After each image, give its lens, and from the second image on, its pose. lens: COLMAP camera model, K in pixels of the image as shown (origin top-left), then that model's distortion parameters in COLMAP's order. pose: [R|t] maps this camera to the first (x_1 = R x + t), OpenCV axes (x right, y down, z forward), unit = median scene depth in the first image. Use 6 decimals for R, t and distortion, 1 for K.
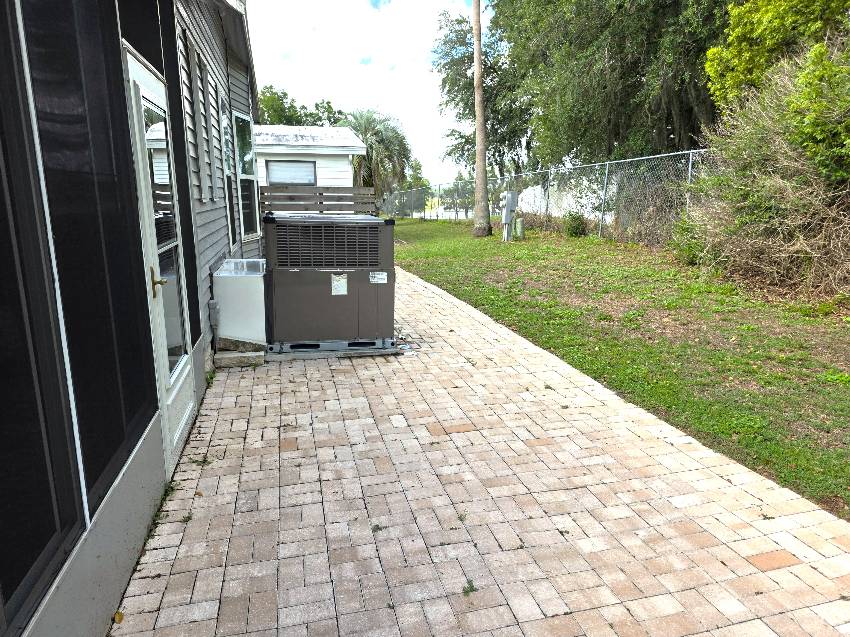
lens RADIAL K [[577.3, 0, 425.5], [0, 577.3, 311.3], [0, 0, 1]] dist [0.067397, -0.053729]
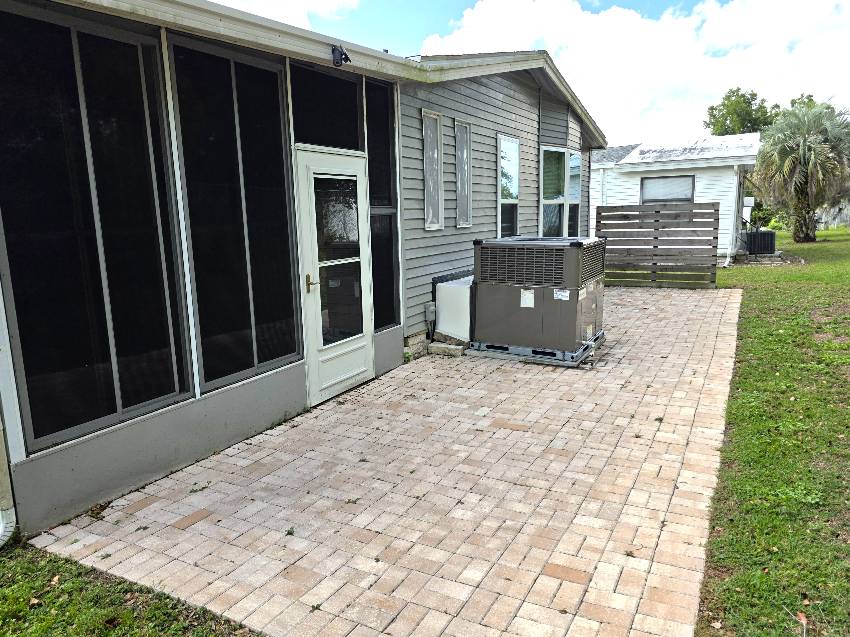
lens RADIAL K [[585.2, 0, 426.7], [0, 585.2, 323.8], [0, 0, 1]] dist [0.070619, -0.056058]
pose [[0.734386, 0.107709, -0.670131, 0.559993], [-0.111212, 0.993080, 0.037741, -0.020192], [0.669558, 0.046810, 0.741283, 0.007353]]
